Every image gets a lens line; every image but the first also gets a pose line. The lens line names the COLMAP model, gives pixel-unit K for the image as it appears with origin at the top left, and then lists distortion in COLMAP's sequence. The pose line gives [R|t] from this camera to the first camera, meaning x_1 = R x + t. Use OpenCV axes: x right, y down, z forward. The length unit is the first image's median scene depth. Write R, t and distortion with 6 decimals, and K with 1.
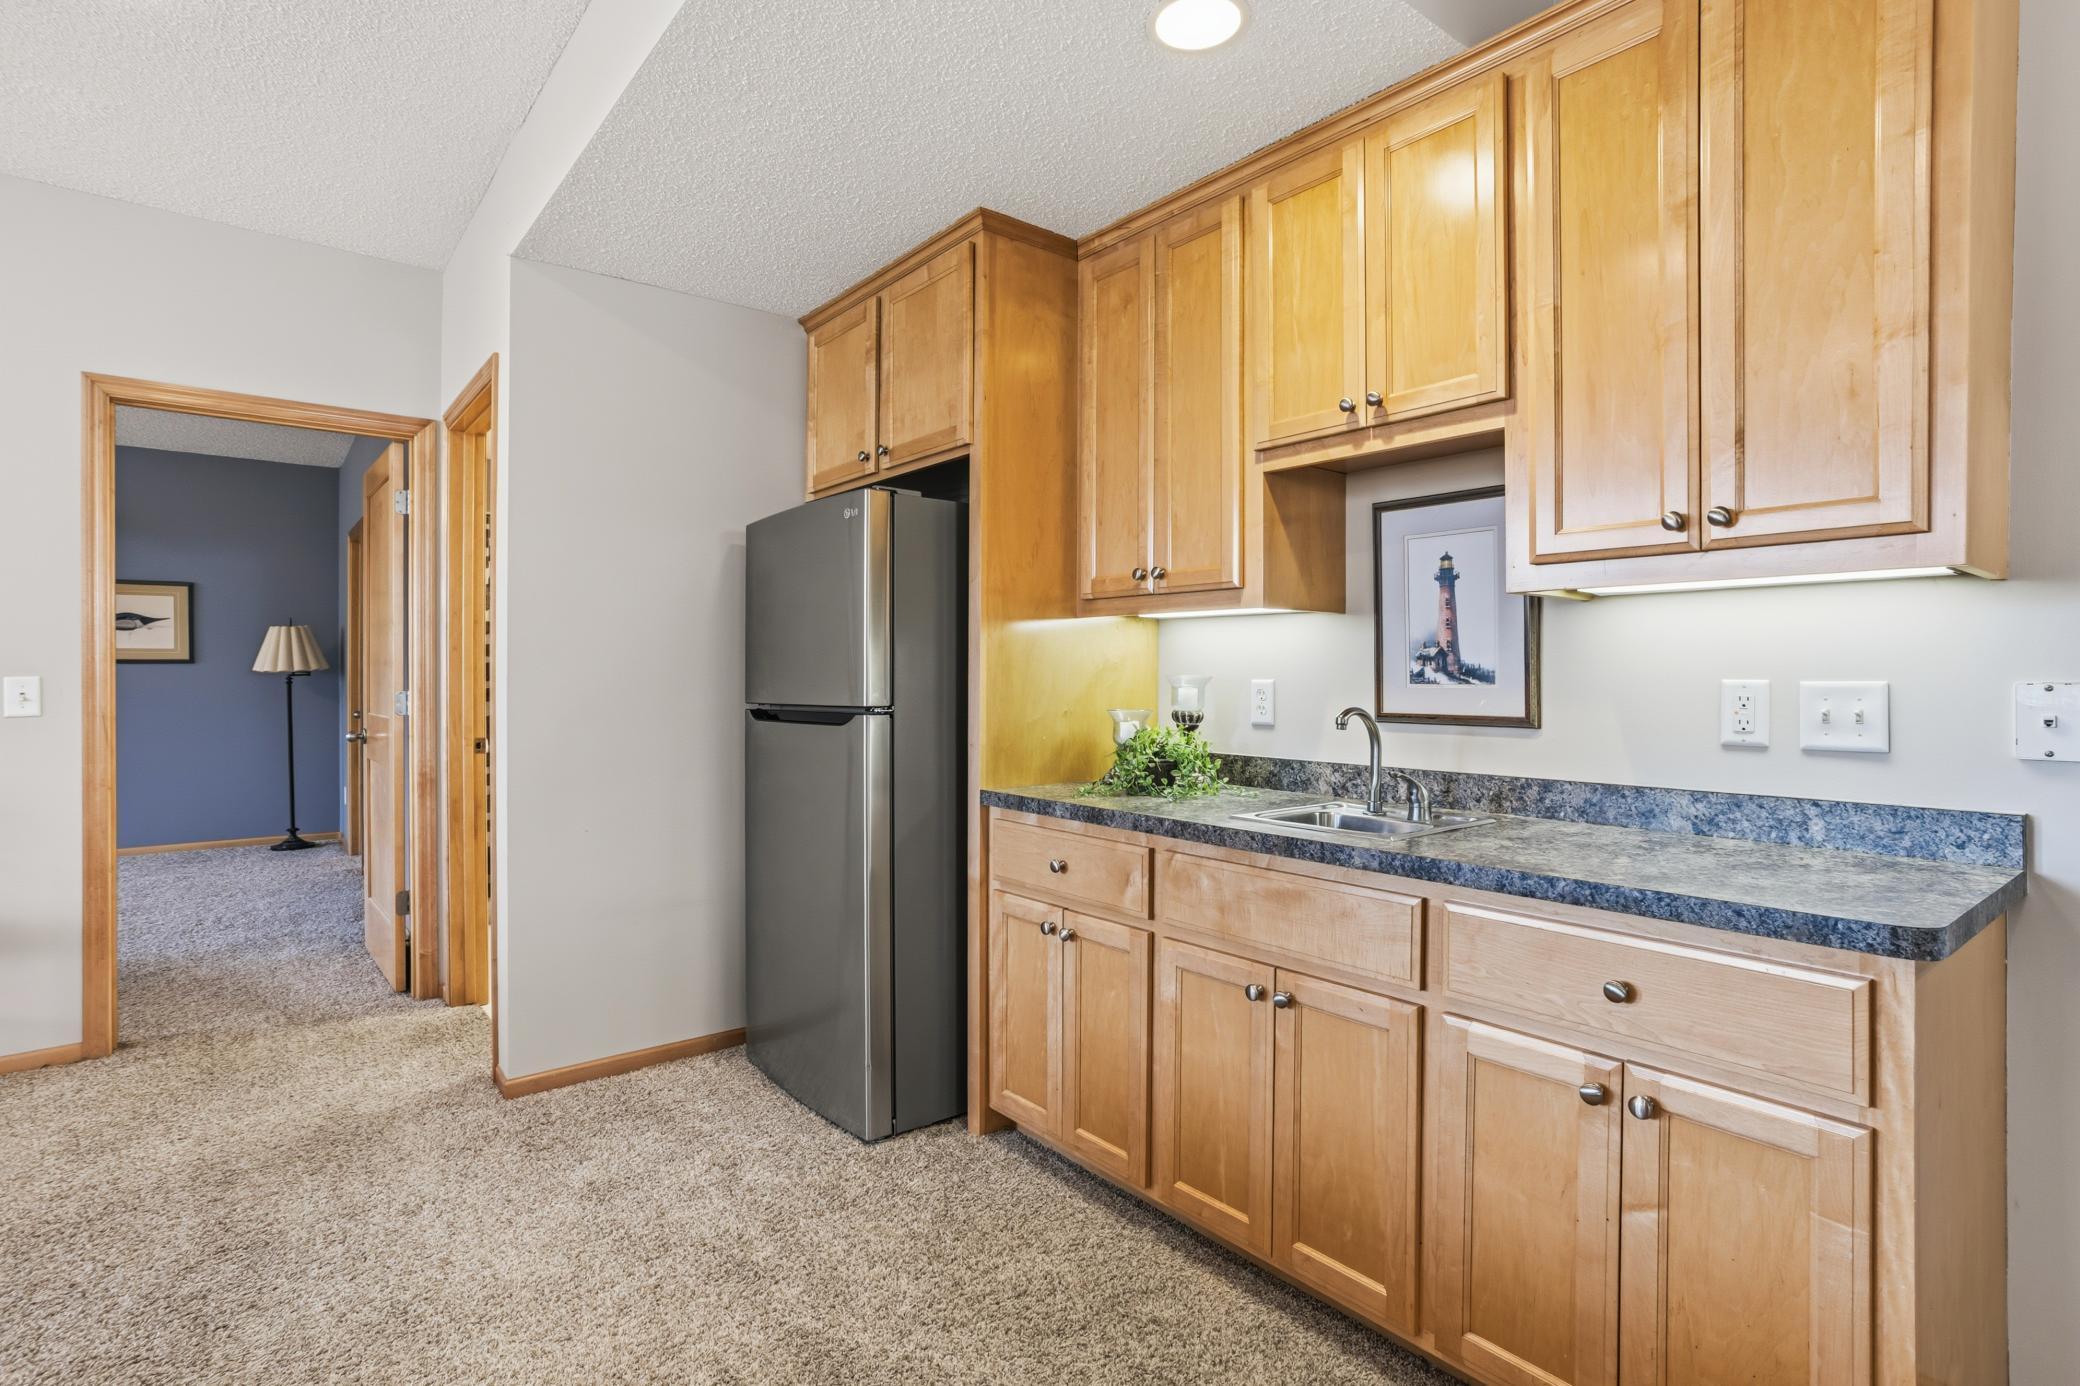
lens RADIAL K [[1011.6, 0, 1040.7], [0, 1011.6, 686.1], [0, 0, 1]] dist [-0.016169, 0.003071]
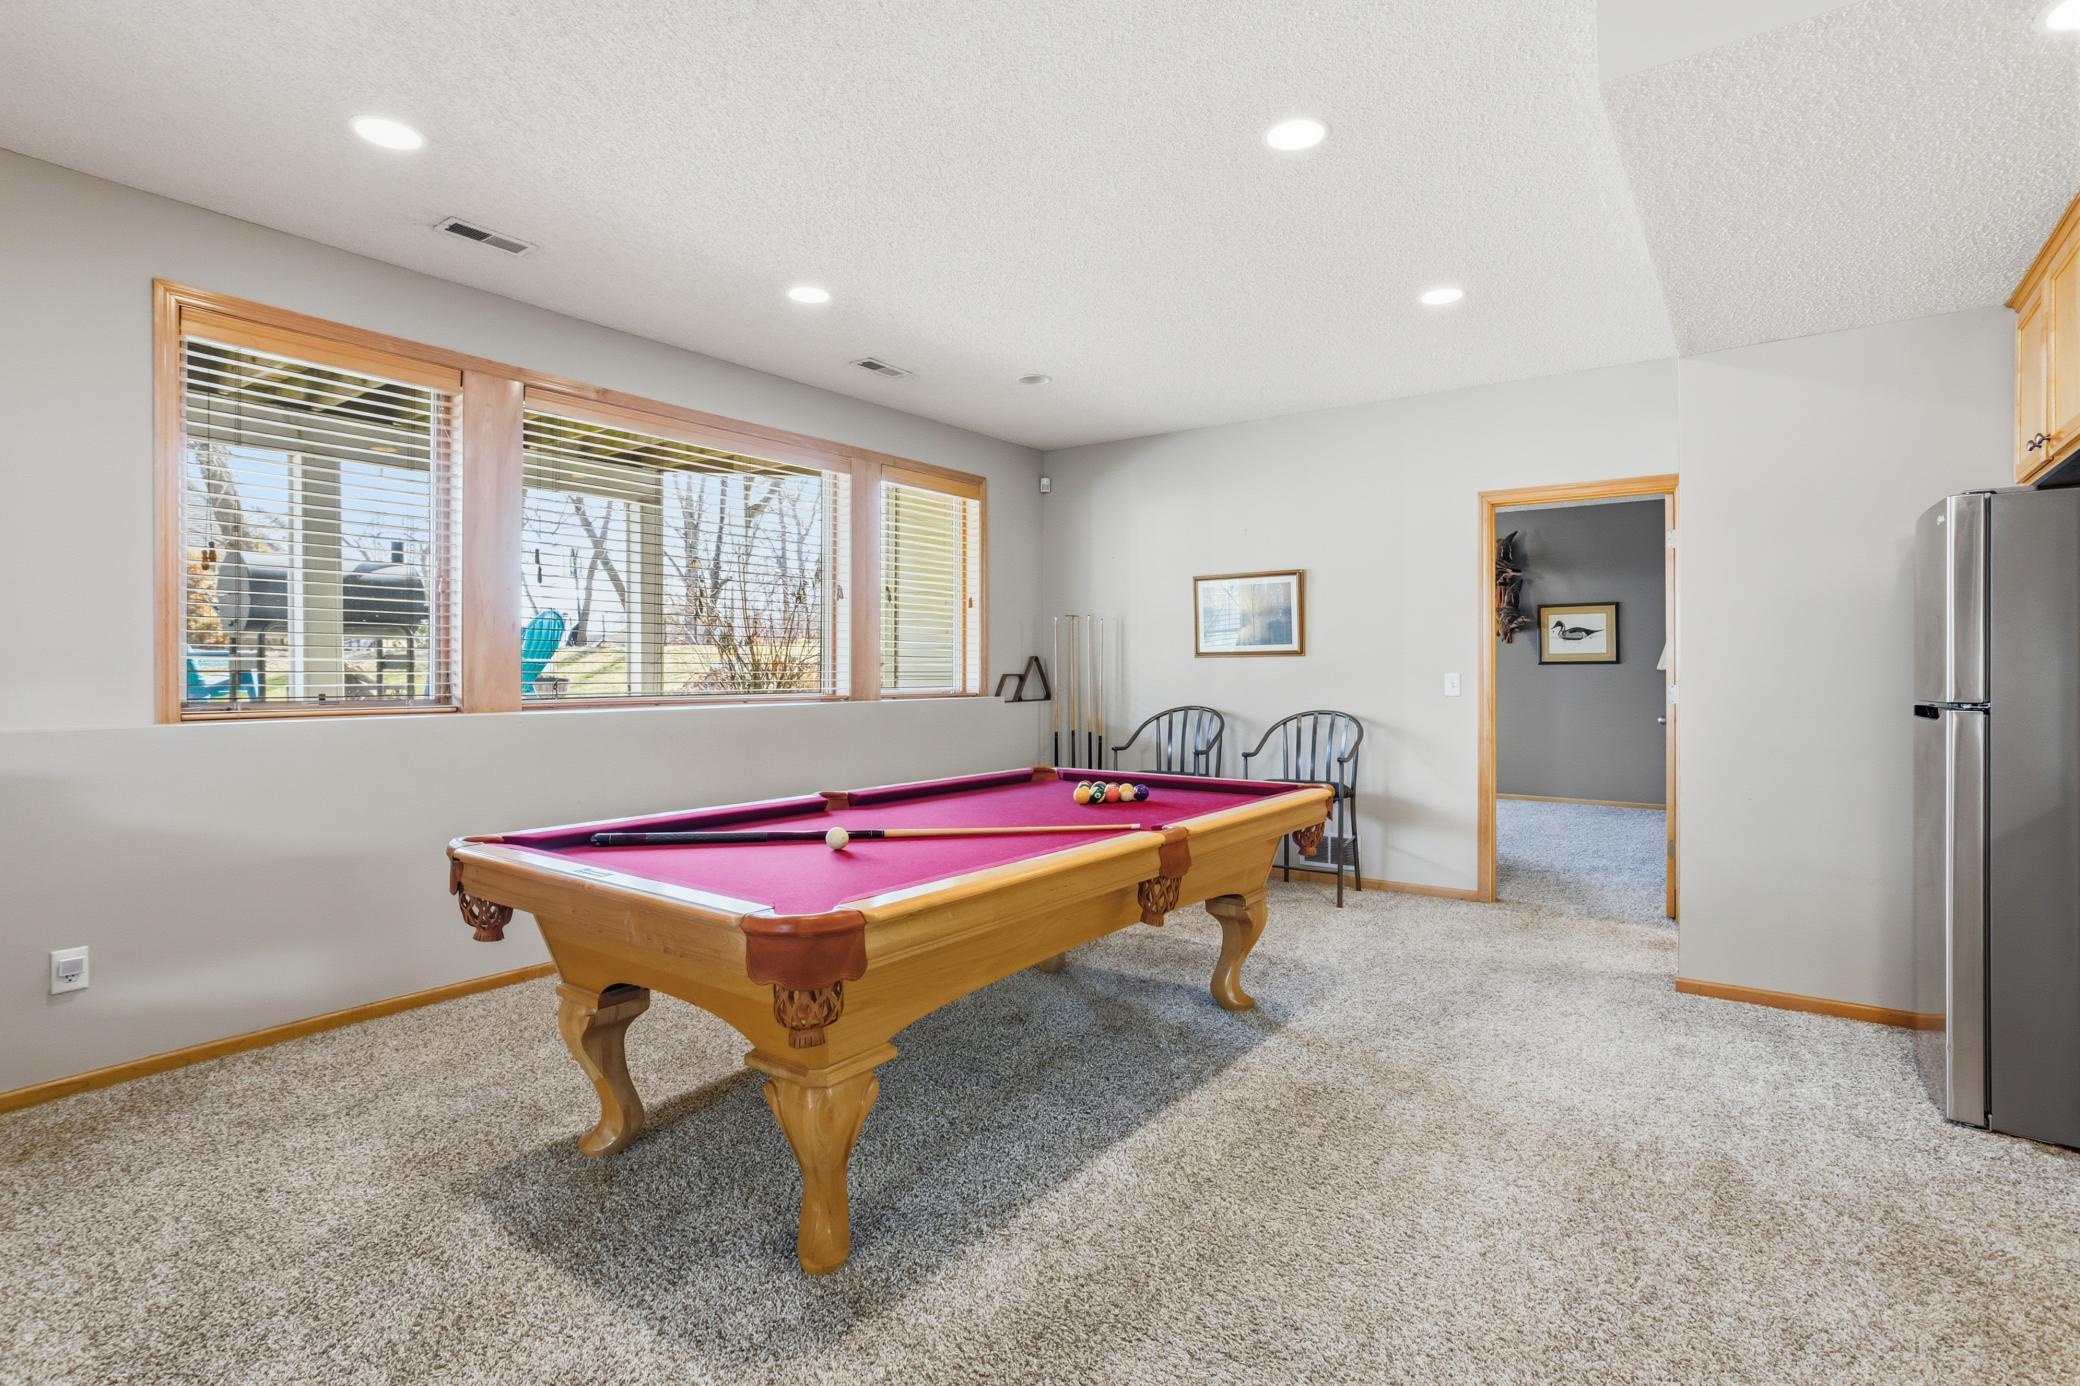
lens RADIAL K [[1011.6, 0, 1039.9], [0, 1011.6, 681.7], [0, 0, 1]] dist [-0.016169, 0.003071]
pose [[0.257290, 0.008766, -0.966294, 0.527244], [-0.010406, 0.999926, 0.006300, 0.001439], [0.966278, 0.008434, 0.257362, -0.160791]]
